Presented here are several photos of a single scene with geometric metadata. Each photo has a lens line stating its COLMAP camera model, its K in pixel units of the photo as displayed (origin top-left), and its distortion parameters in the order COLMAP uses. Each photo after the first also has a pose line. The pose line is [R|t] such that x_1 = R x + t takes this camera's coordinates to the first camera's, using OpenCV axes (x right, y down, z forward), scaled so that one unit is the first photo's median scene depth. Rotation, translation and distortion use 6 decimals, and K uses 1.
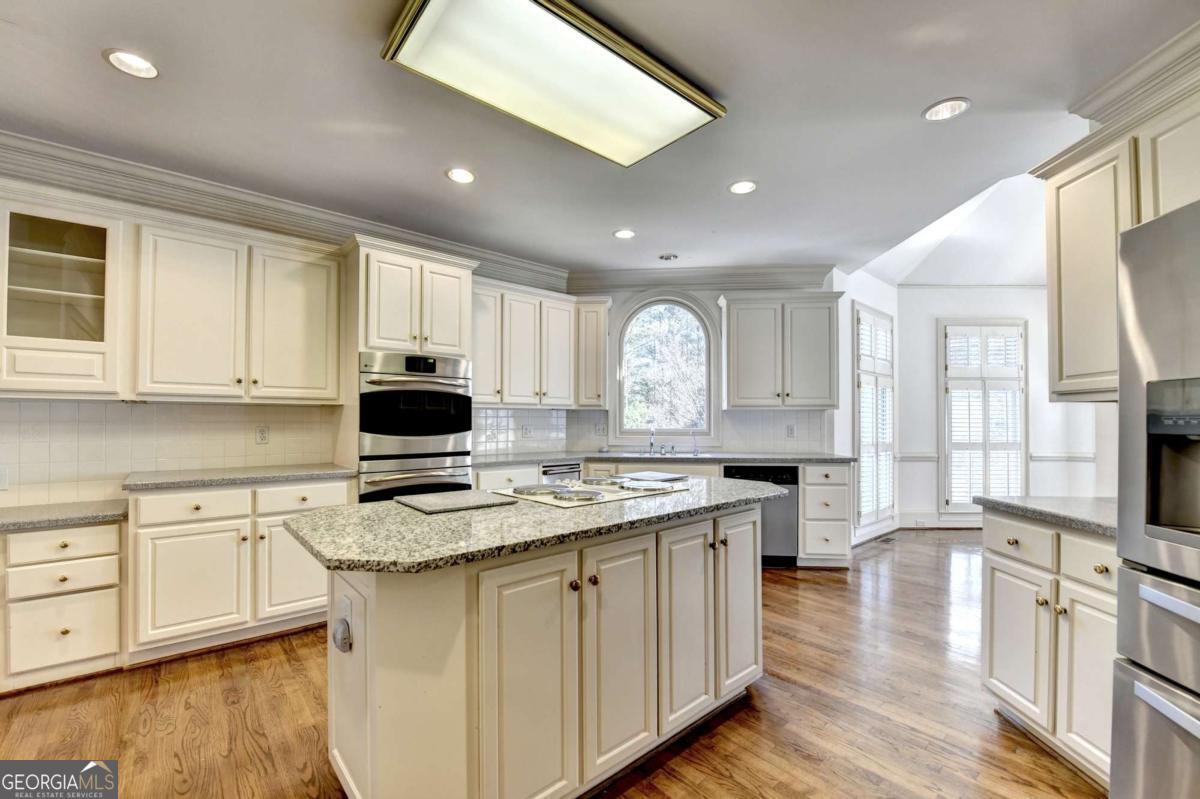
lens RADIAL K [[485.4, 0, 552.7], [0, 485.4, 417.5], [0, 0, 1]] dist [-0.017021, -0.000812]
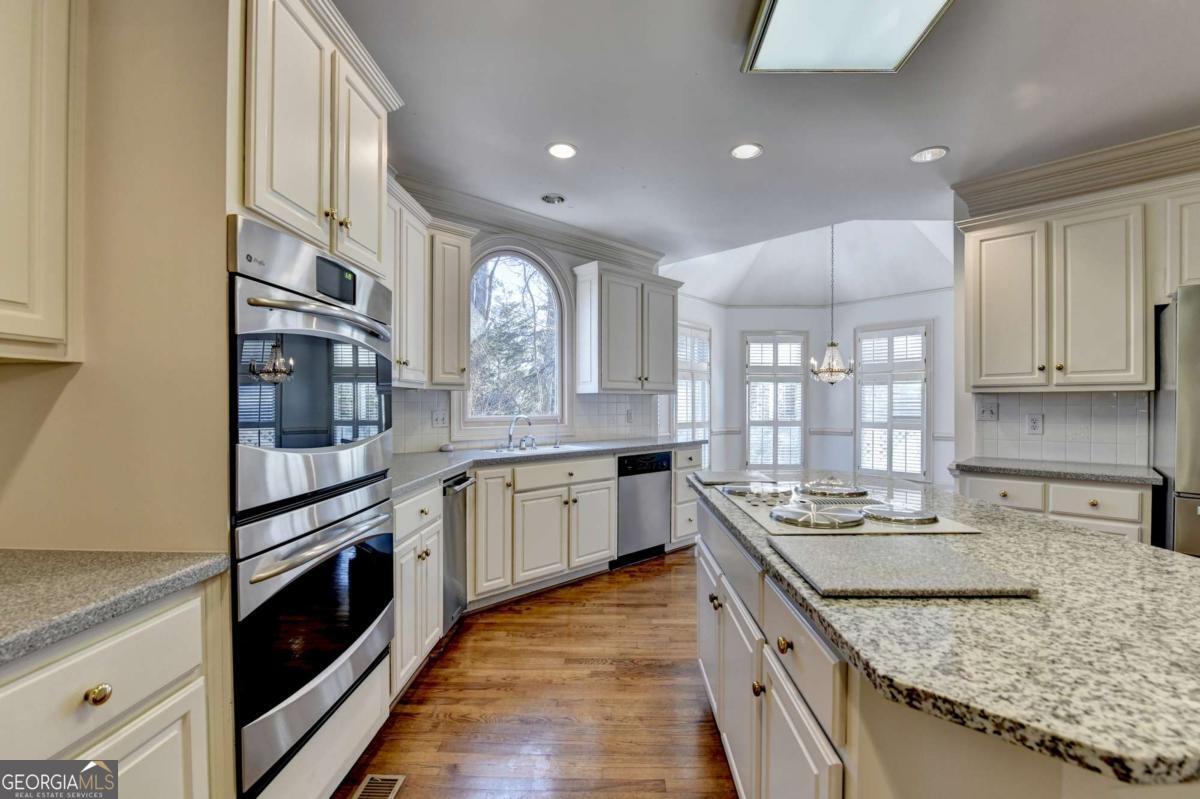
lens RADIAL K [[517.7, 0, 590.4], [0, 517.7, 410.1], [0, 0, 1]] dist [-0.017030, -0.004052]
pose [[0.647426, -0.010382, 0.762058, -0.487174], [-0.003098, 0.999863, 0.016254, -0.001493], [-0.762122, -0.012884, 0.647305, 0.533668]]
